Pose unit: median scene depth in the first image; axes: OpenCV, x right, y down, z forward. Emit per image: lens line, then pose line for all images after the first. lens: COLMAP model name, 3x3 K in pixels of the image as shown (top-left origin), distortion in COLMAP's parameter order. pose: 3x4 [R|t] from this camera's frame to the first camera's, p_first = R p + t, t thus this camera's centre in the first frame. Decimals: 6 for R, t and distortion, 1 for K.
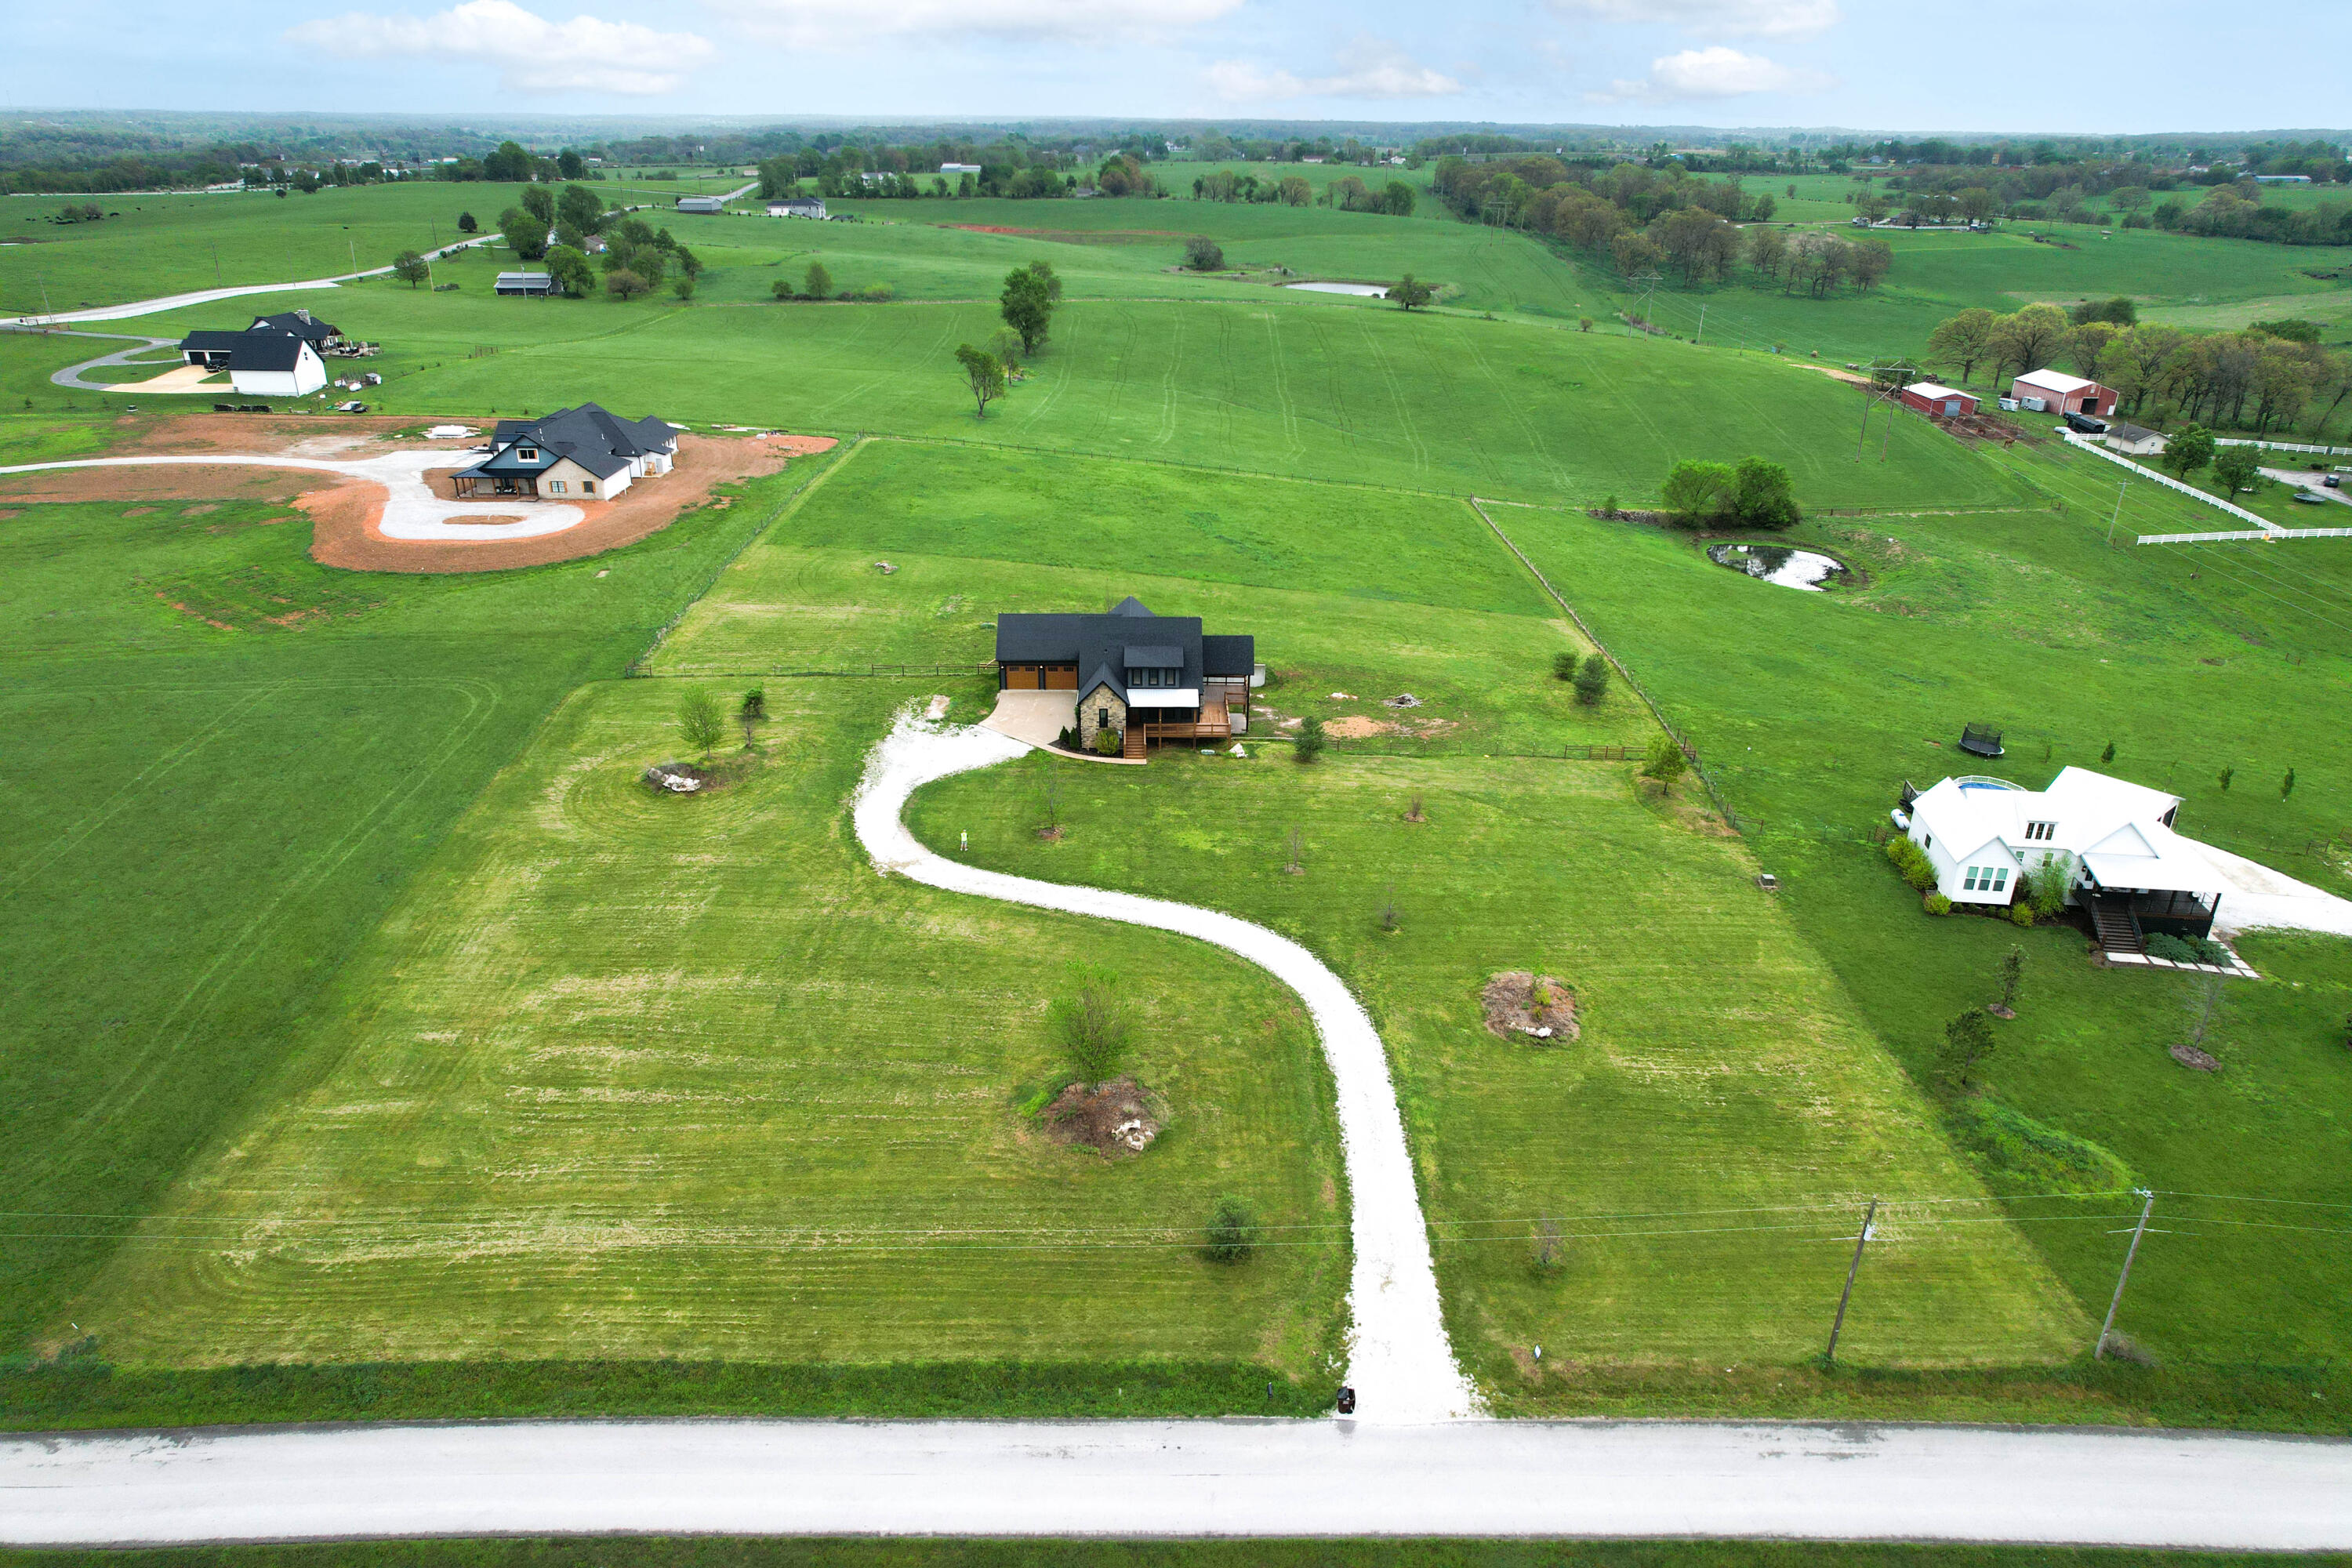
lens RADIAL K [[1508.6, 0, 1182.4], [0, 1508.6, 780.9], [0, 0, 1]] dist [-0.087847, 0.080583]
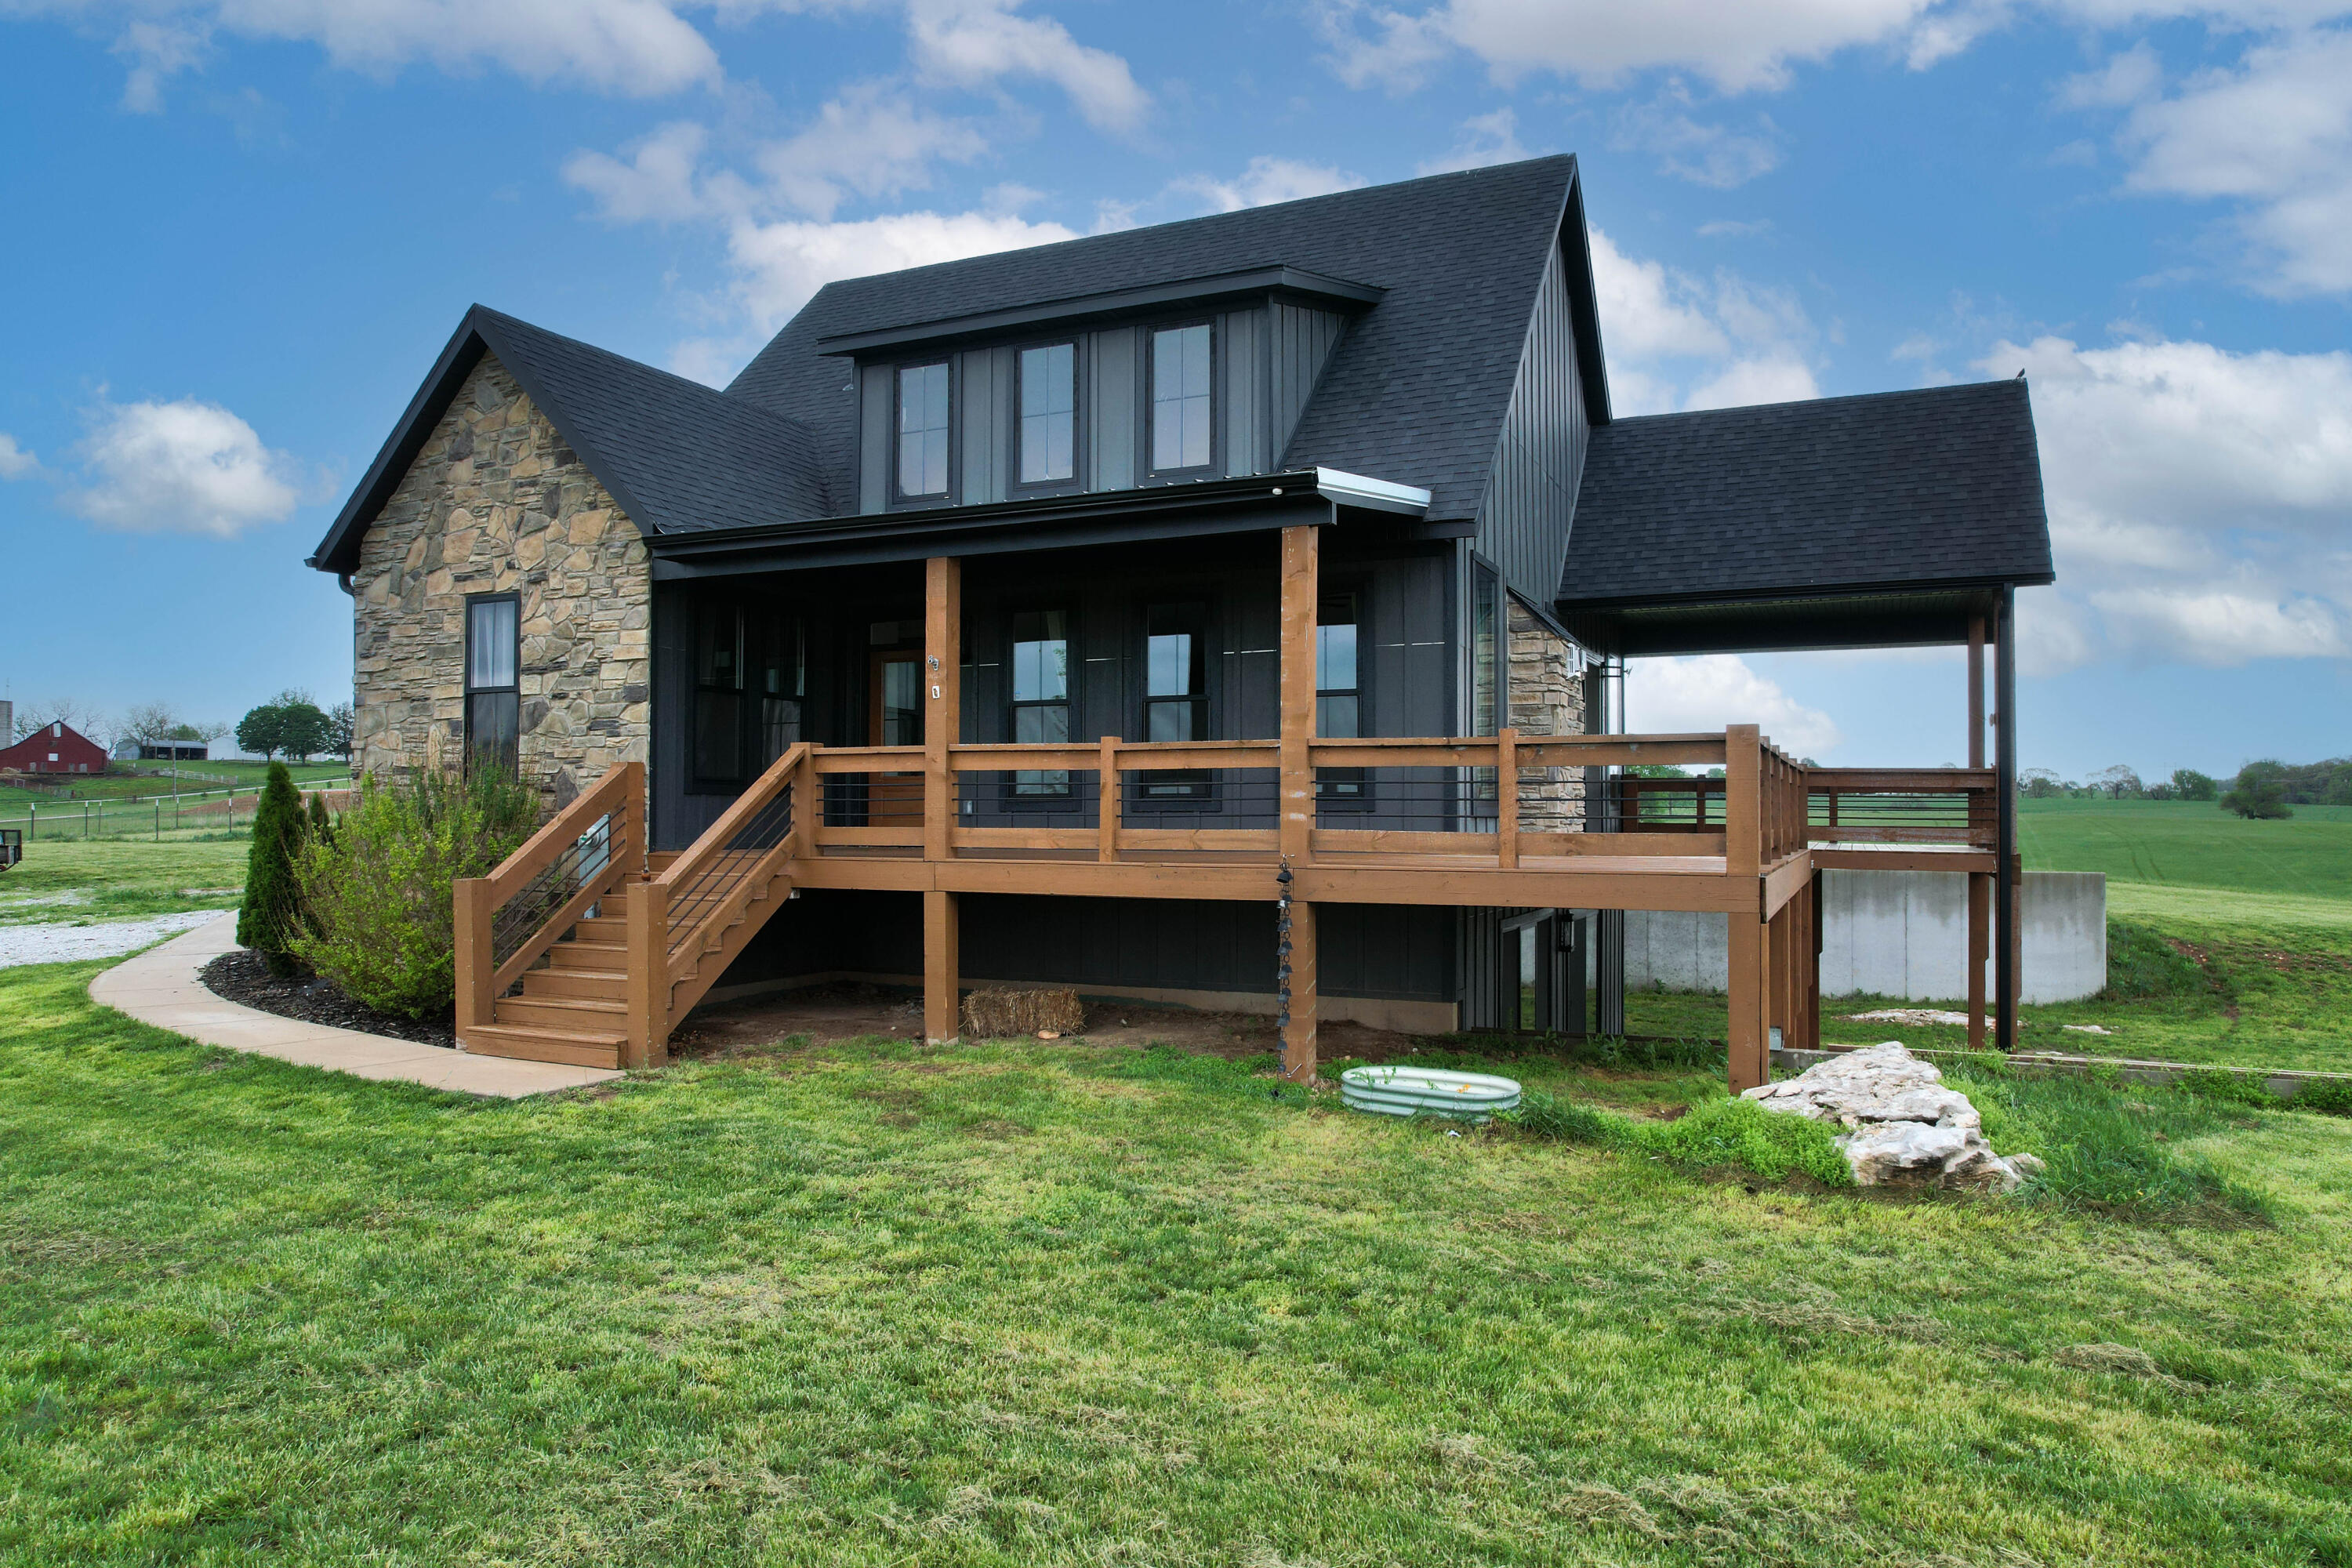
lens RADIAL K [[1507.1, 0, 1181.4], [0, 1507.1, 777.9], [0, 0, 1]] dist [-0.079786, 0.075942]
pose [[0.900355, -0.014313, -0.434922, 0.036759], [-0.174551, 0.903650, -0.391086, -0.002446], [0.398614, 0.428032, 0.811107, 0.862844]]
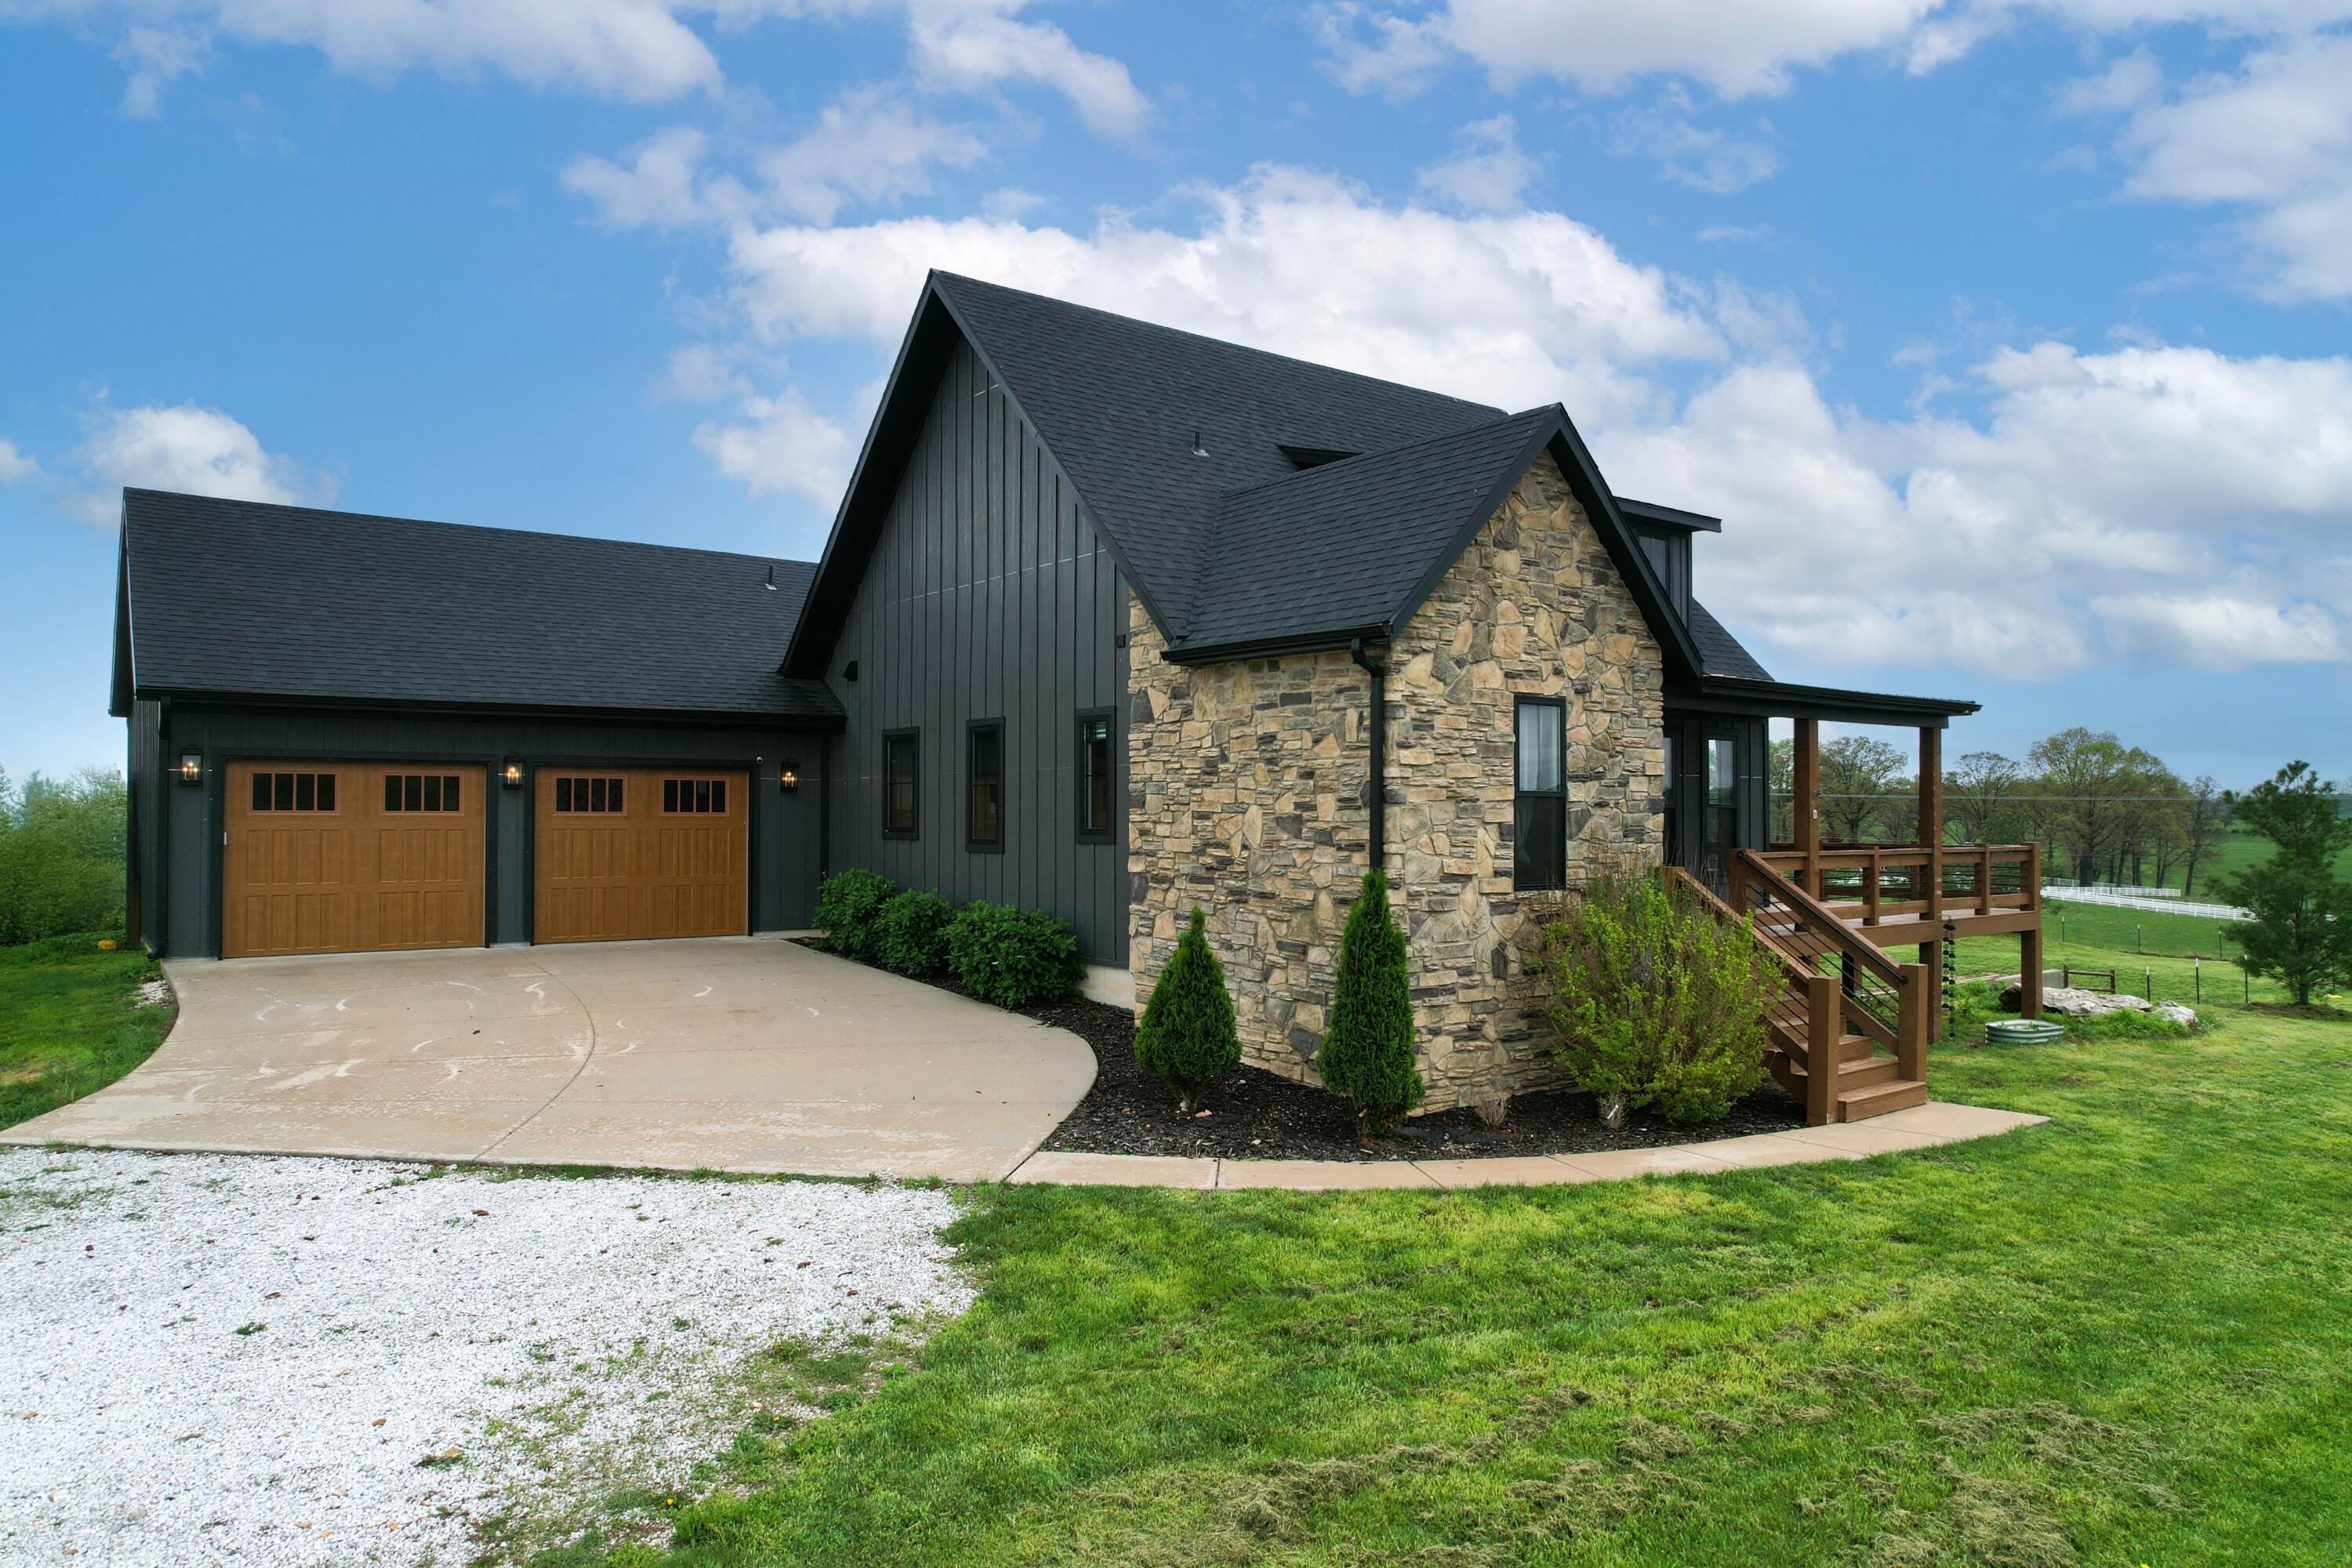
lens RADIAL K [[1513.1, 0, 1186.1], [0, 1513.1, 776.5], [0, 0, 1]] dist [-0.077336, 0.067647]
pose [[0.807225, 0.010871, 0.590144, -0.125606], [0.242754, 0.905241, -0.348725, -0.010698], [-0.538013, 0.424759, 0.728094, 0.862323]]
